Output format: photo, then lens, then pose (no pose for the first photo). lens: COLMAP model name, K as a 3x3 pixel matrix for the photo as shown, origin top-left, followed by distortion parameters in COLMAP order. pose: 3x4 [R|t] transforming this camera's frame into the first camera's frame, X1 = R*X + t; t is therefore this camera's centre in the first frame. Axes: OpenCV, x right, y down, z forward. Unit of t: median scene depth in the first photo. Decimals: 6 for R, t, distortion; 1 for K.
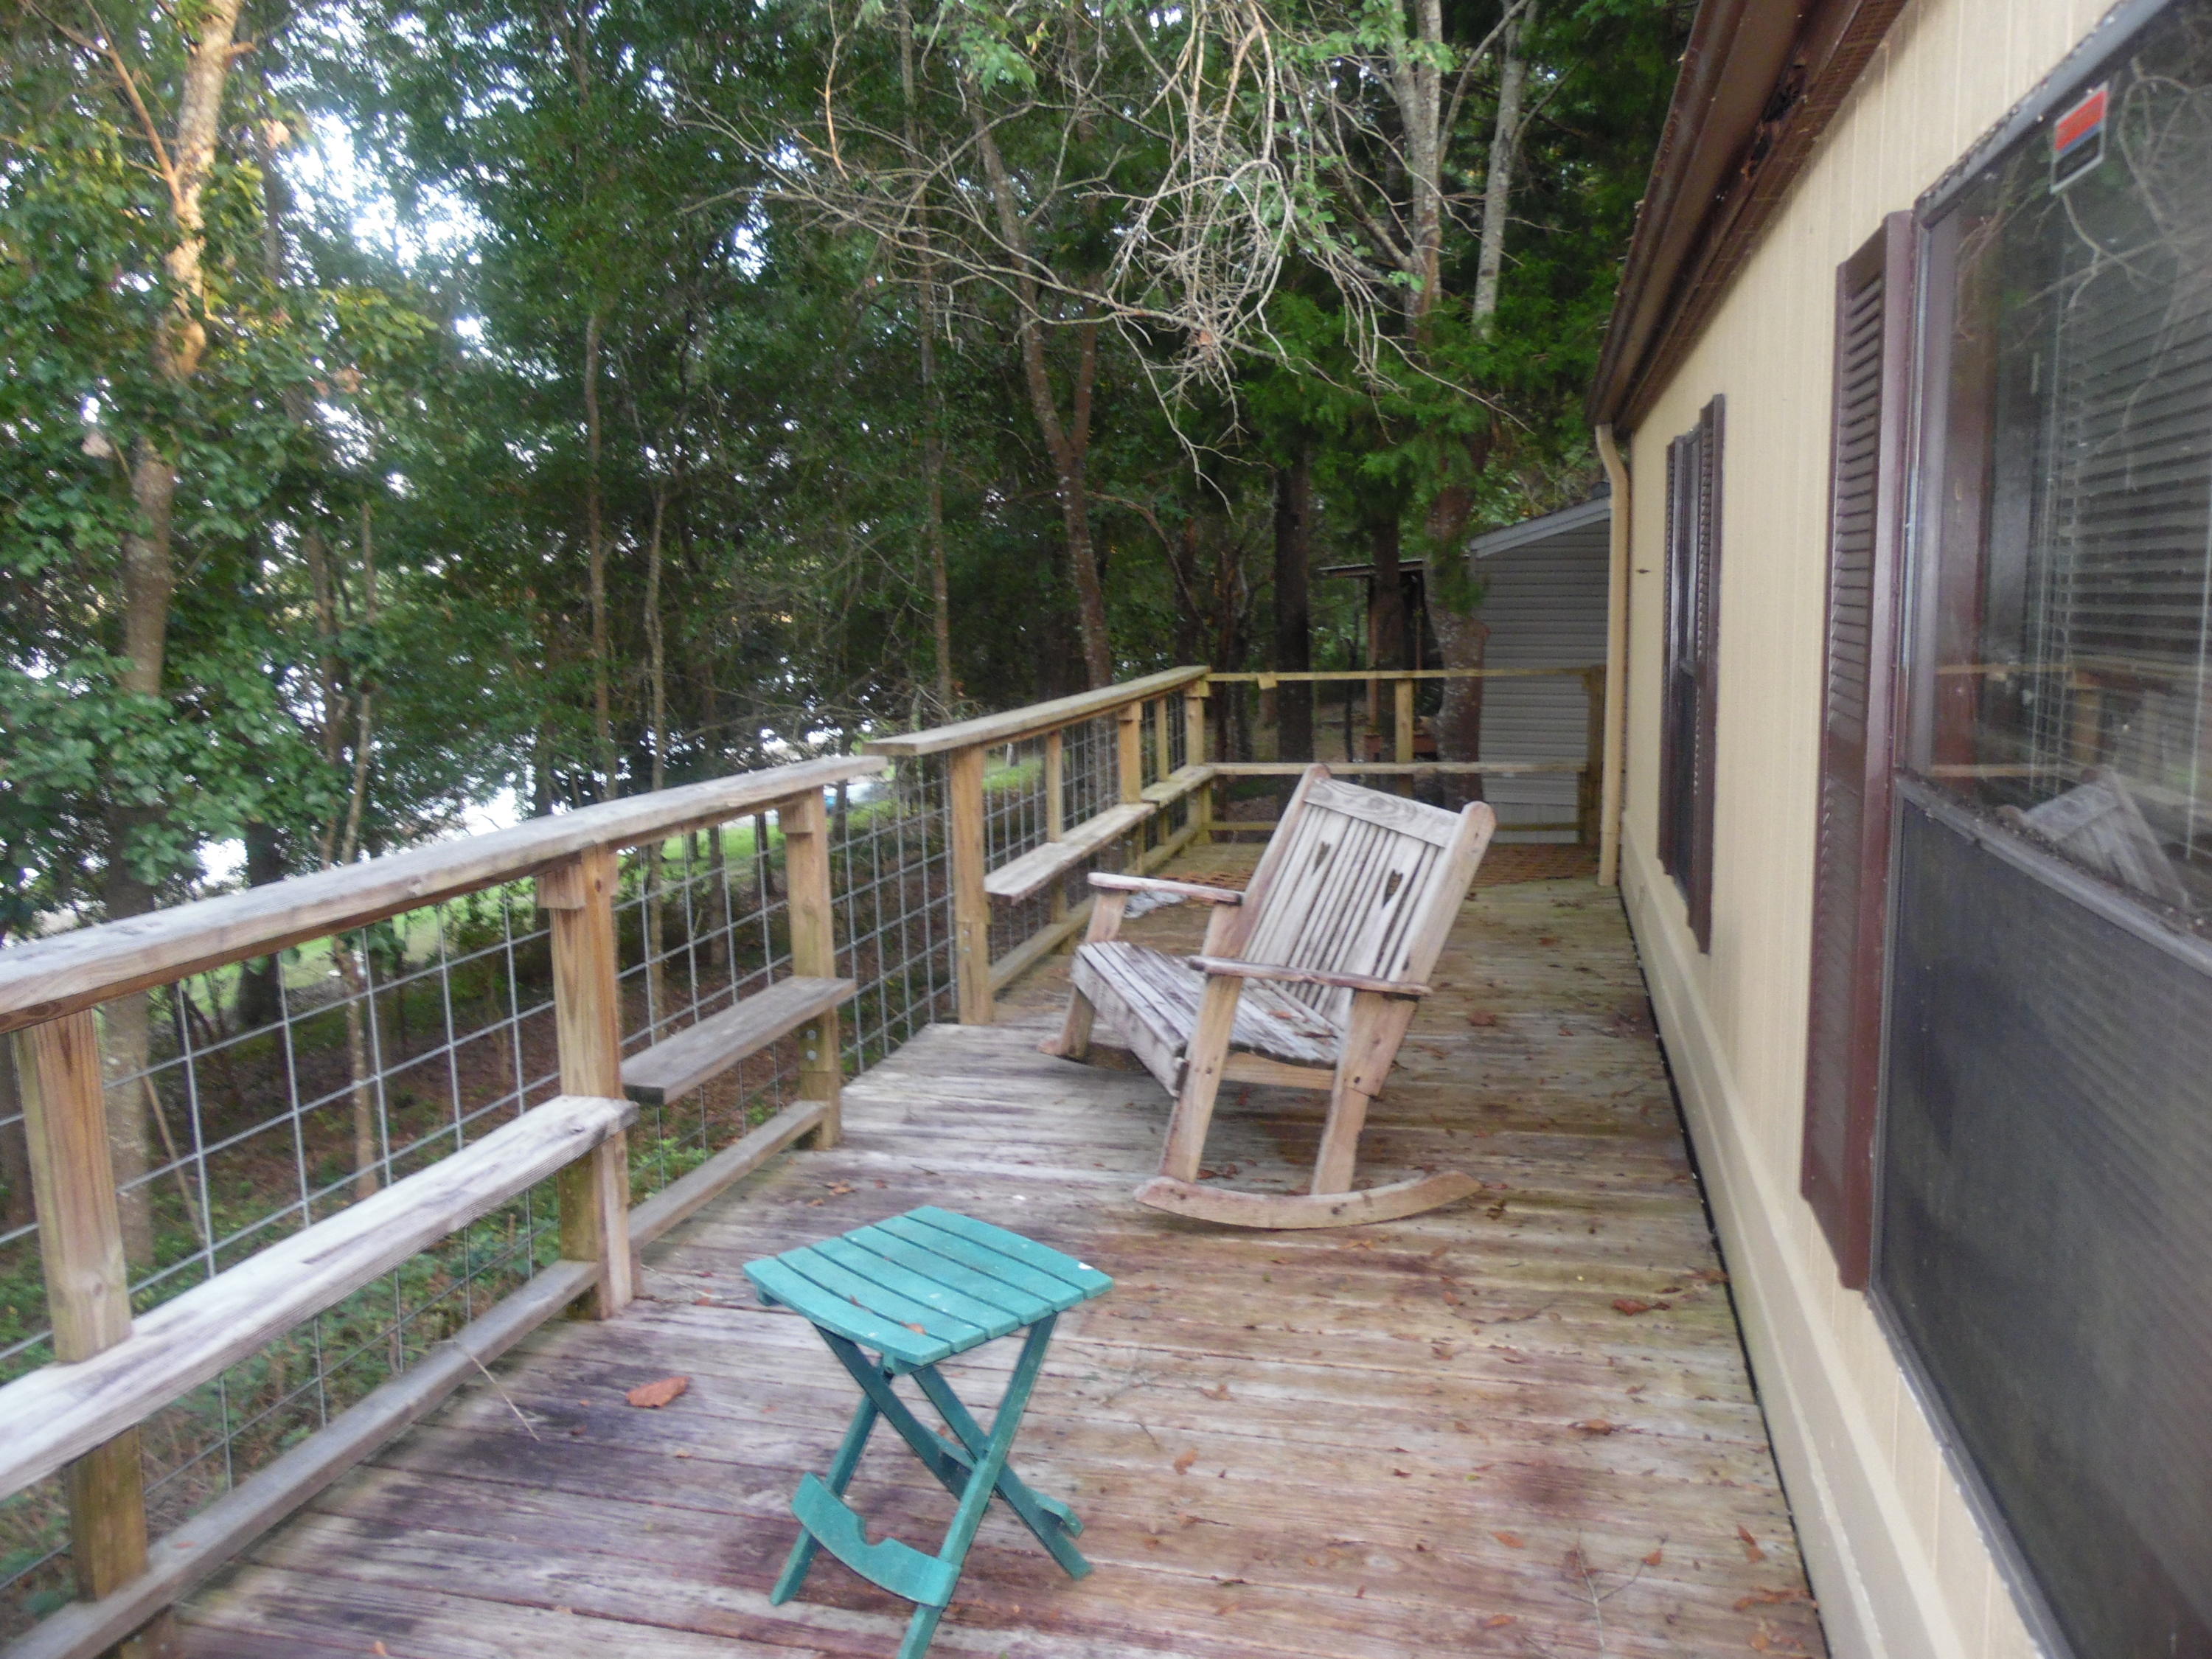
lens RADIAL K [[1649.7, 0, 1098.6], [0, 1649.7, 825.2], [0, 0, 1]] dist [-0.039617, 0.082932]
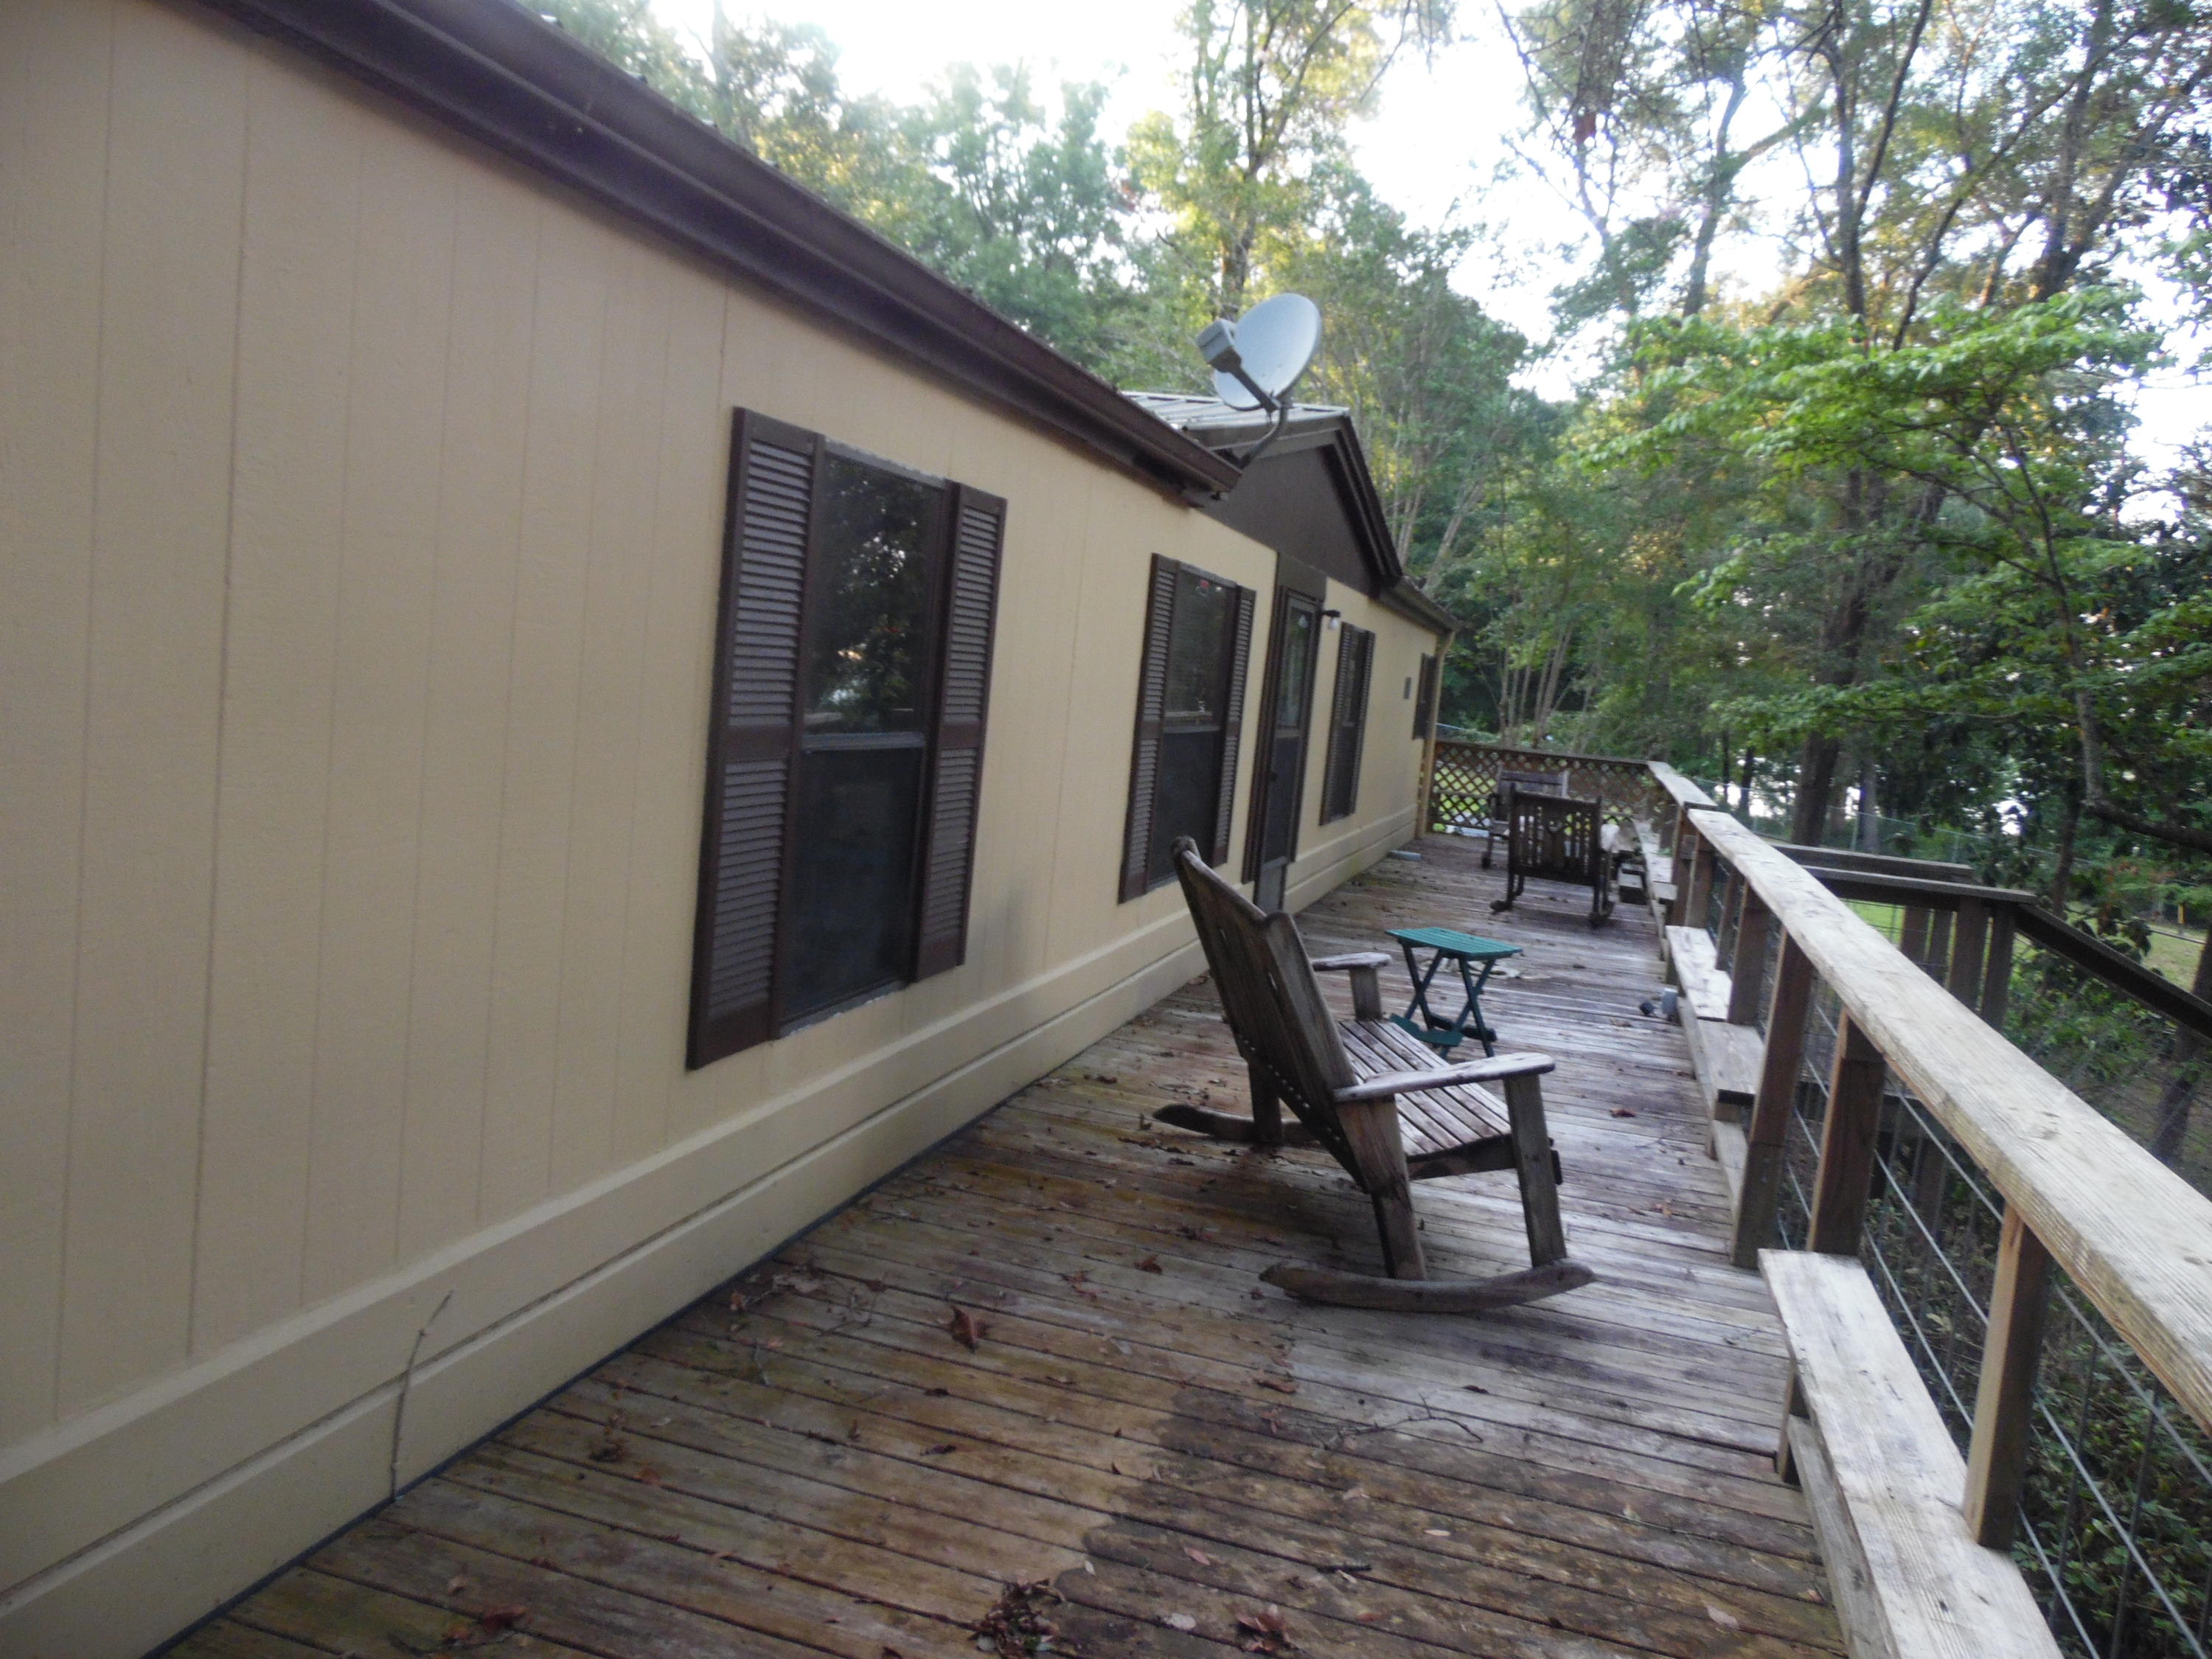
lens RADIAL K [[1649.7, 0, 1098.6], [0, 1649.7, 825.2], [0, 0, 1]] dist [-0.039617, 0.082932]
pose [[-0.996528, -0.076194, 0.033550, 0.213342], [-0.066326, 0.970157, 0.233232, -0.273507], [-0.050320, 0.230197, -0.971842, 1.927136]]
